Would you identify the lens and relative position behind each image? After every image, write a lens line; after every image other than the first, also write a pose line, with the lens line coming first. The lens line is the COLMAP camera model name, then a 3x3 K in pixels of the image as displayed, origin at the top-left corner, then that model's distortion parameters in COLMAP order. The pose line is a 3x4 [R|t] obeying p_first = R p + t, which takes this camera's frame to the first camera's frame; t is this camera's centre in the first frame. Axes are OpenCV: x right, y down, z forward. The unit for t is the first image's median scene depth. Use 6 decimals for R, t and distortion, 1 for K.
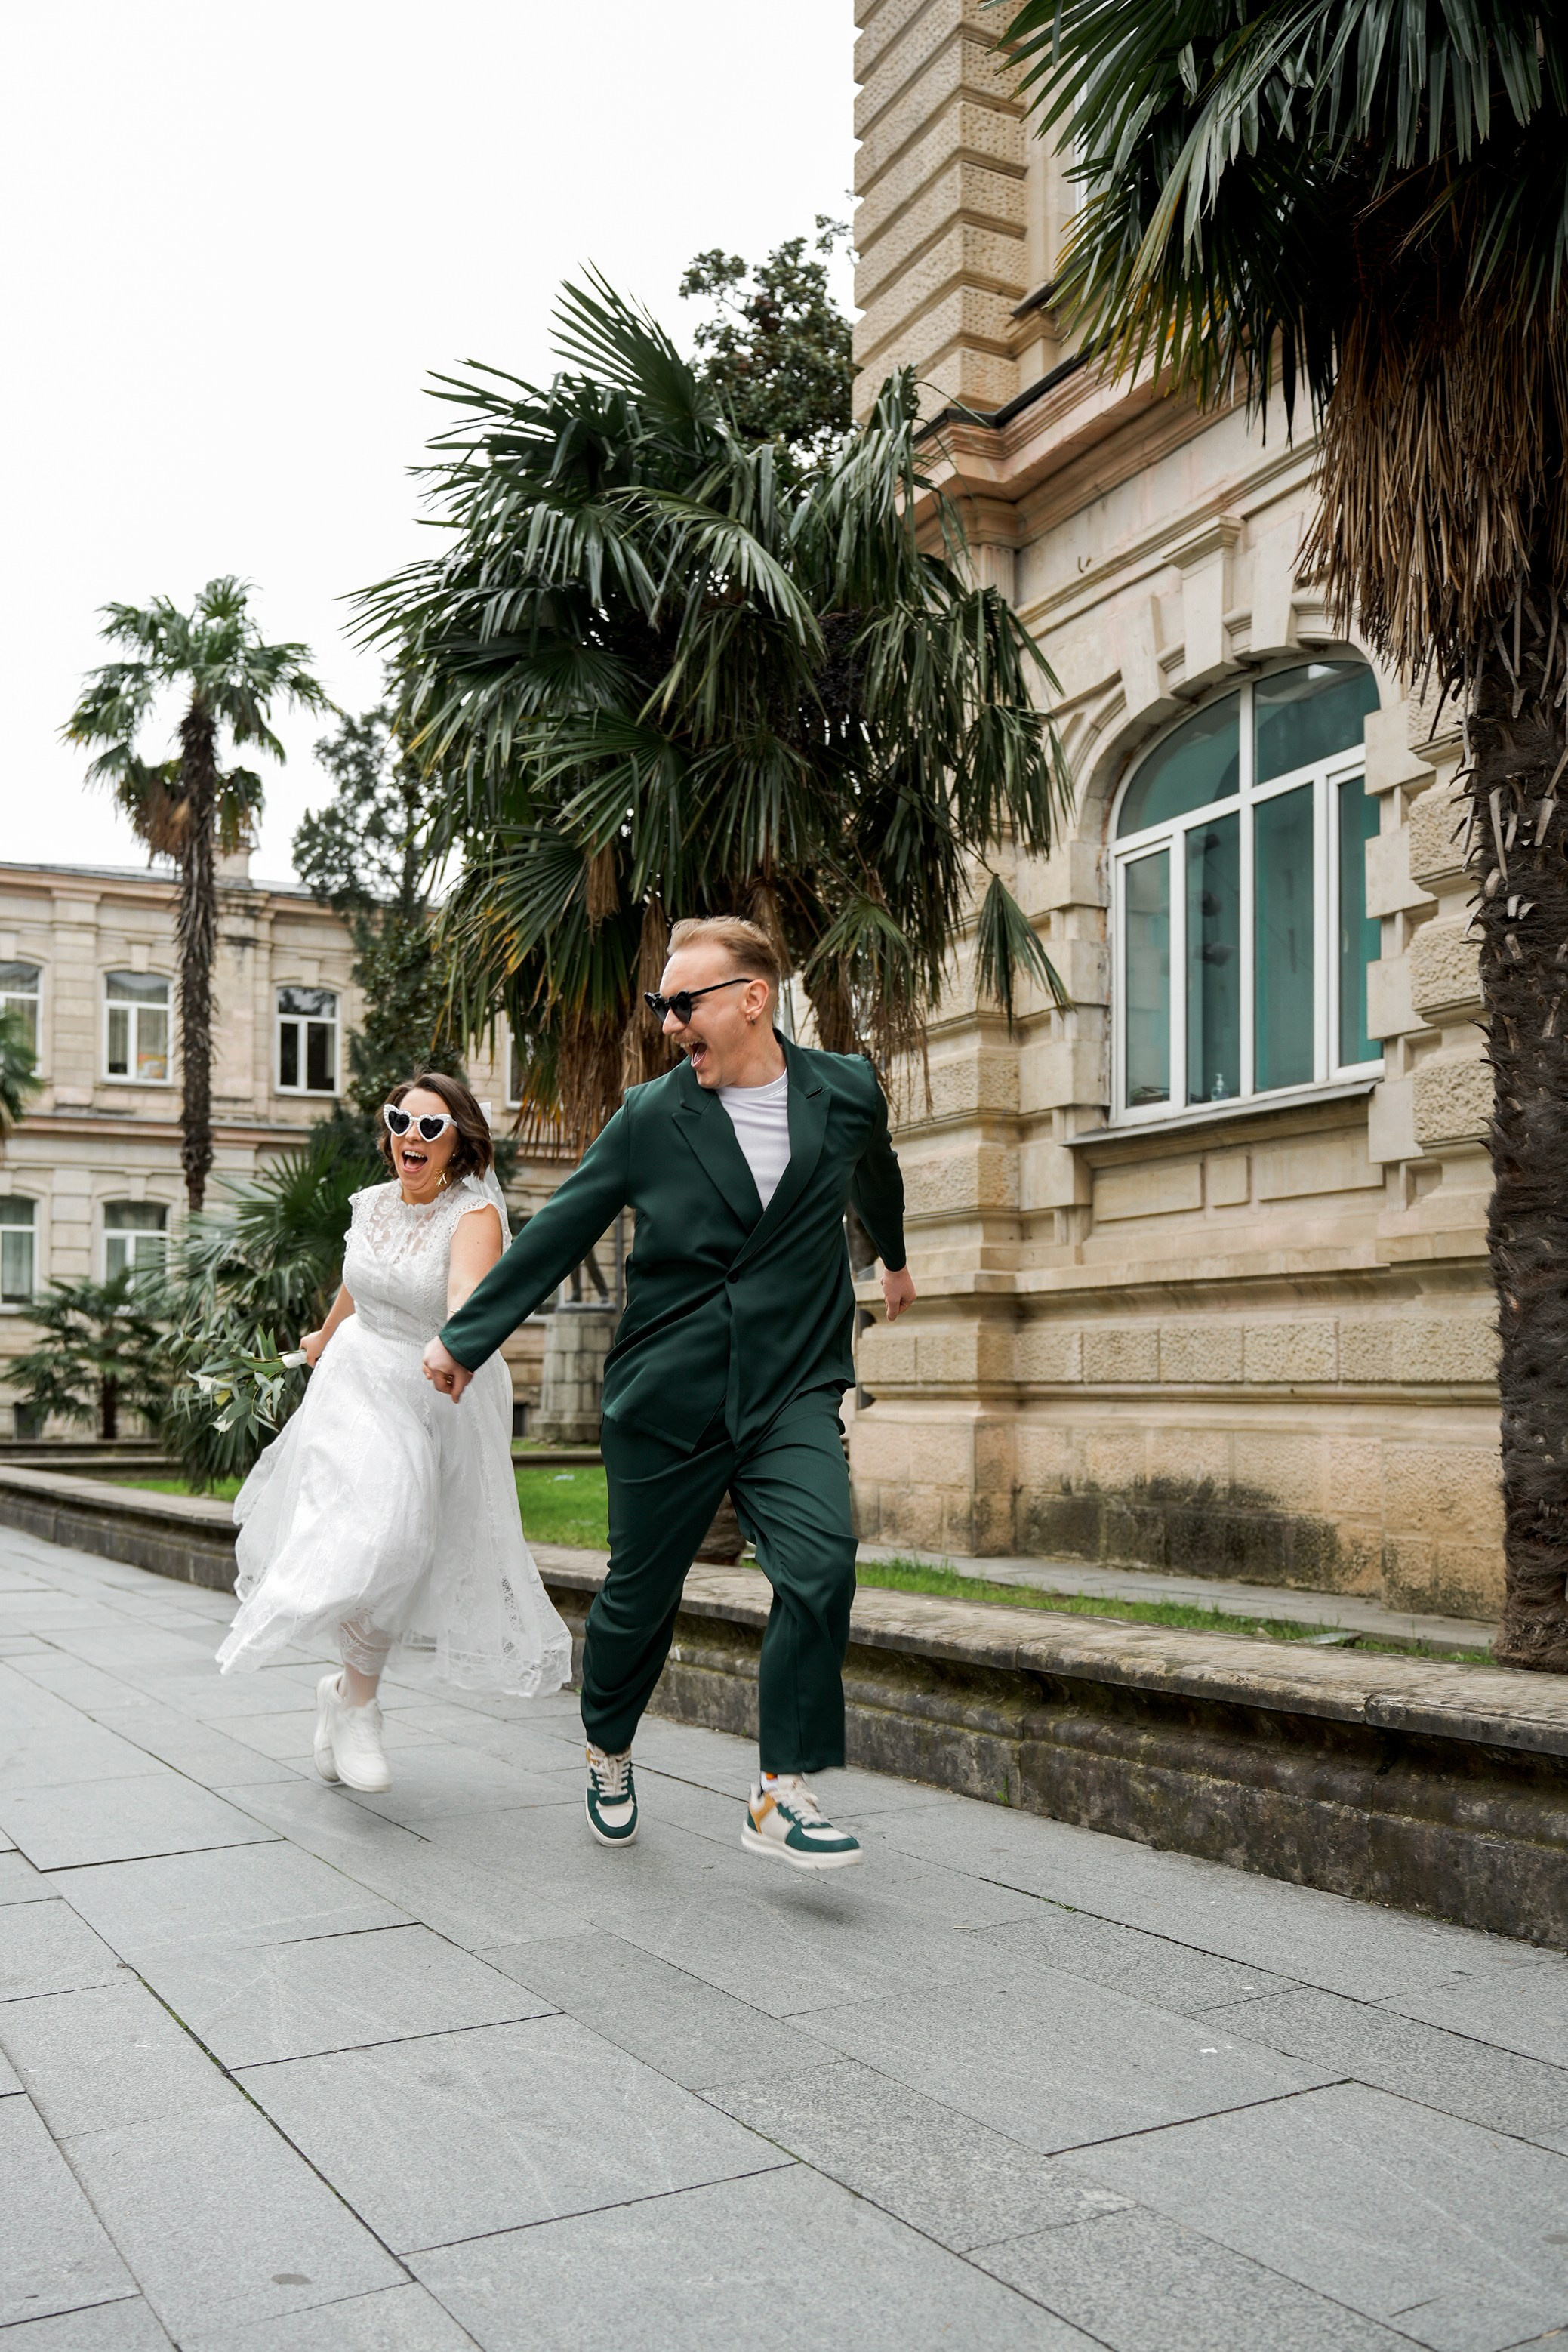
lens RADIAL K [[1994.7, 0, 718.2], [0, 1994.7, 1333.0], [0, 0, 1]] dist [-0.031000, 0.014537]
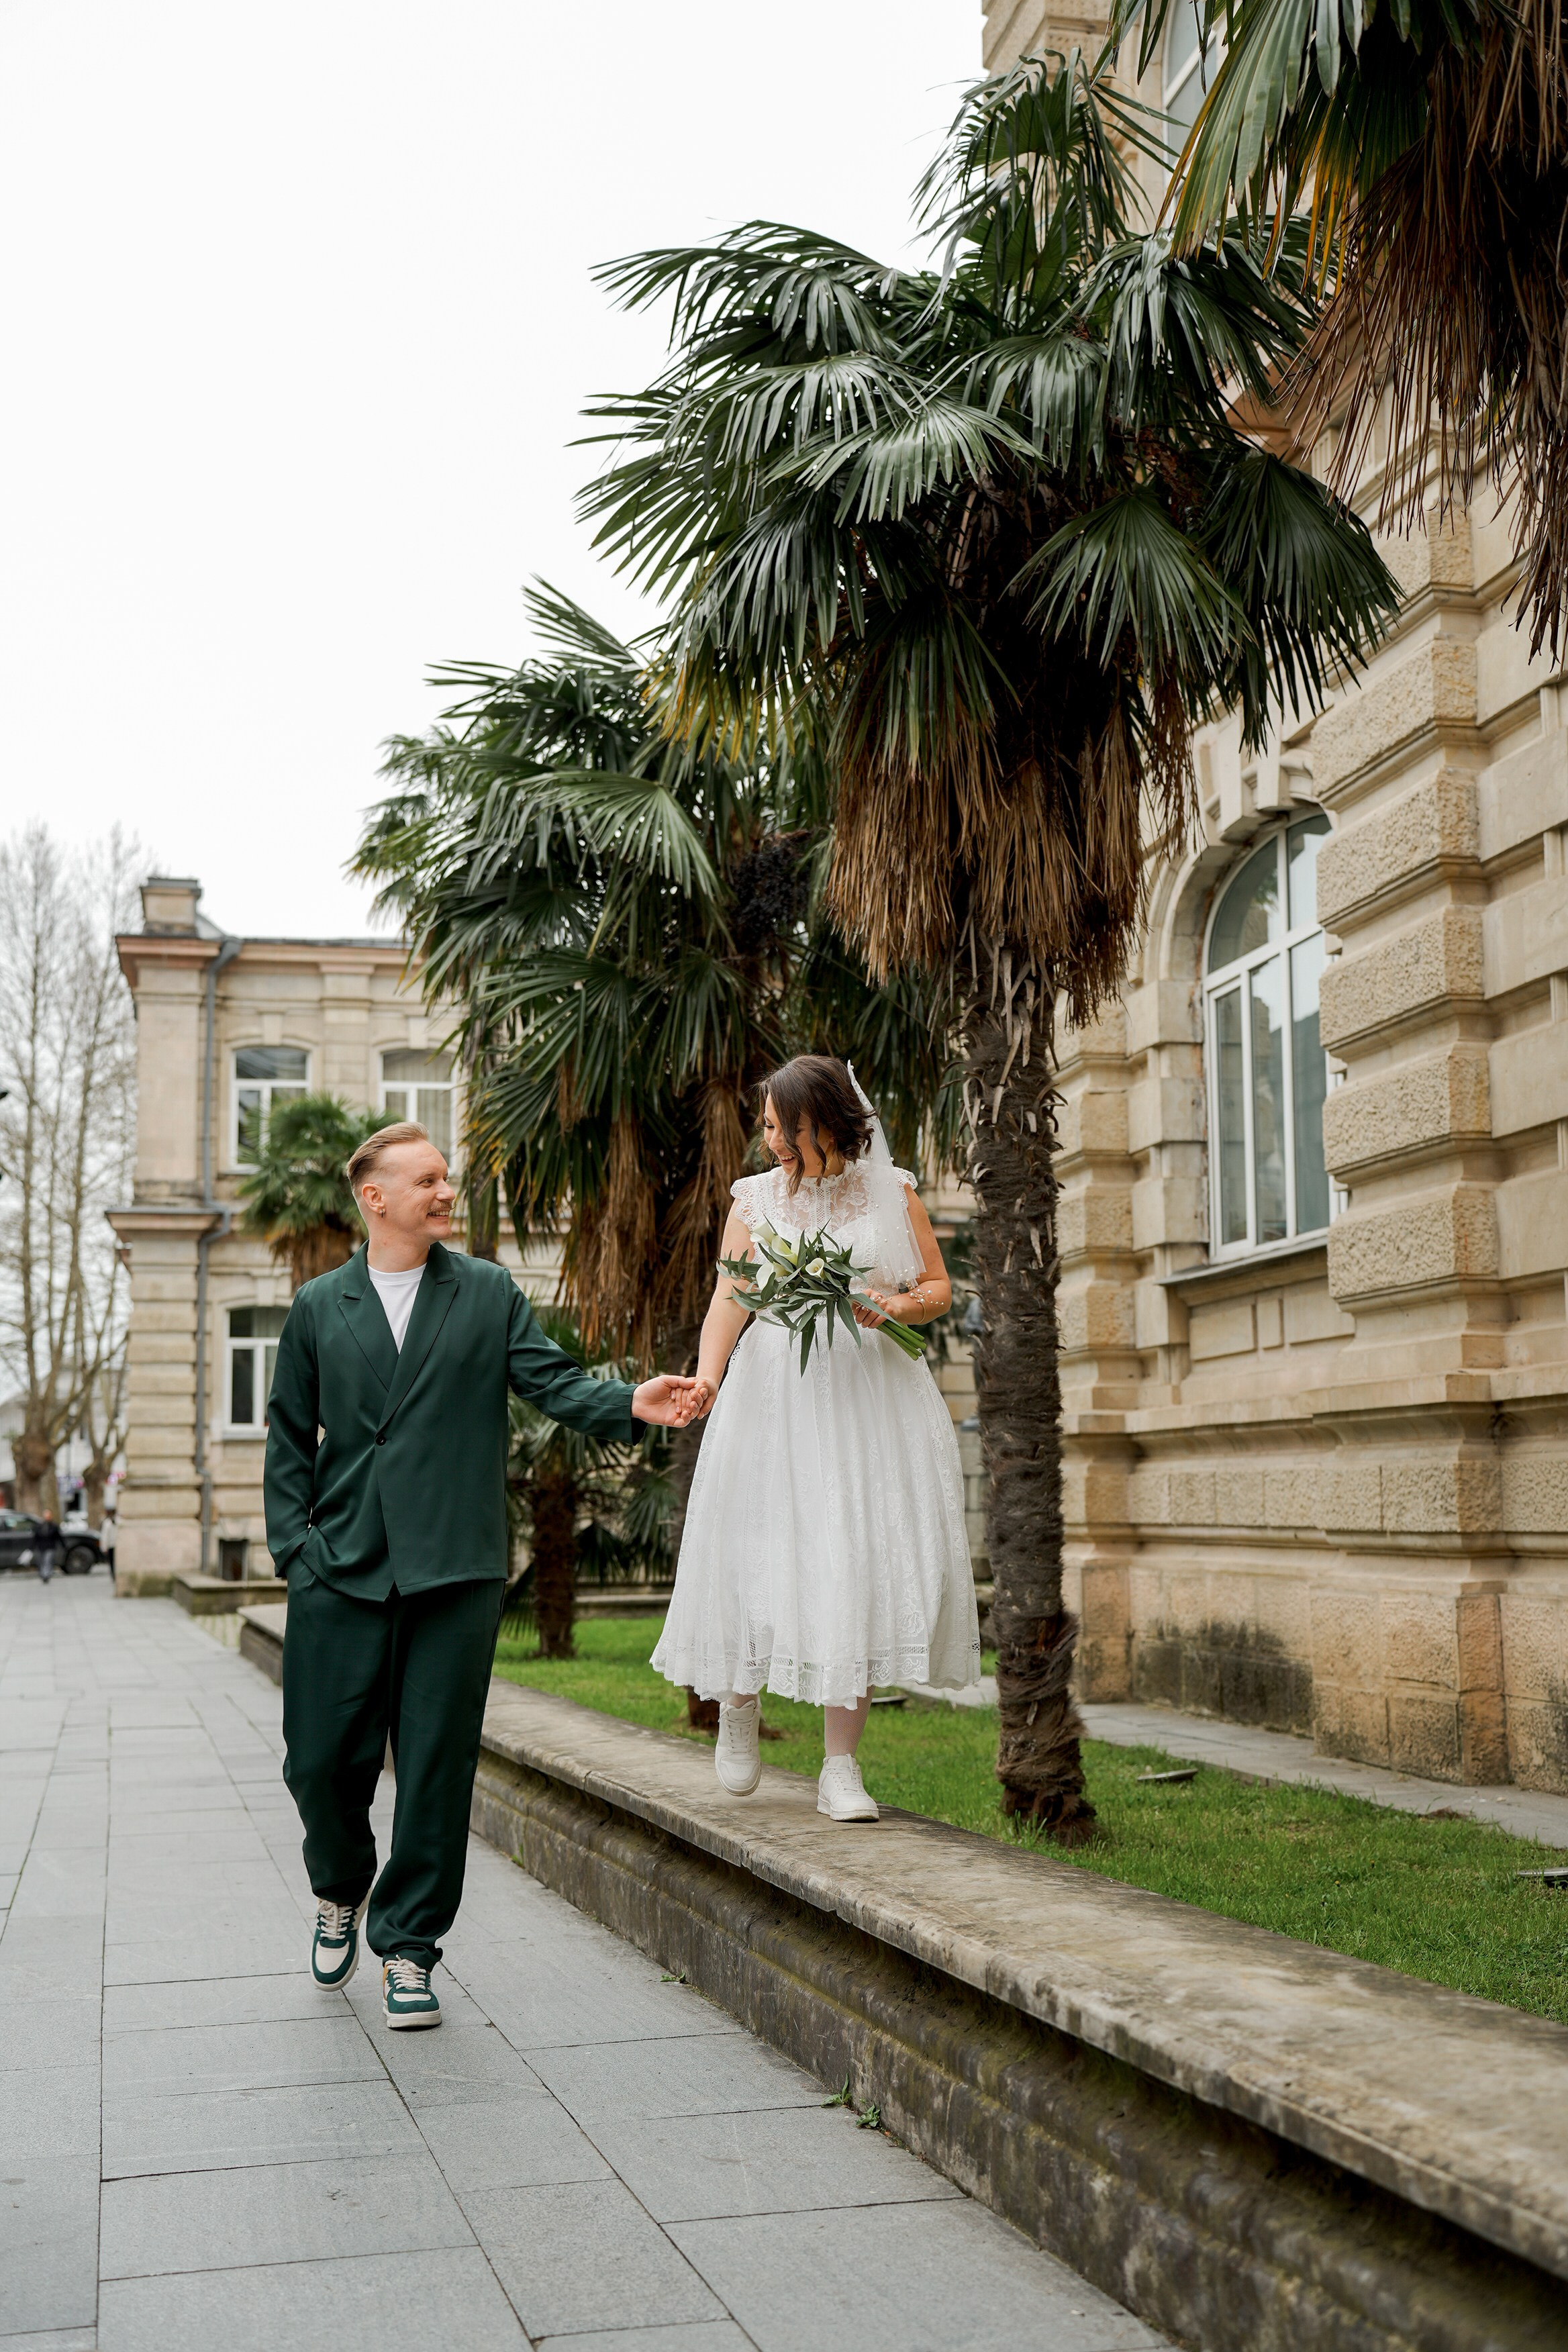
lens RADIAL K [[2544.8, 0, 836.9], [0, 2544.8, 1216.3], [0, 0, 1]] dist [0.017300, 0.003331]
pose [[0.973330, -0.035046, -0.226718, 0.306694], [0.015739, 0.996135, -0.086412, -0.020808], [0.228870, 0.080539, 0.970120, -0.270867]]
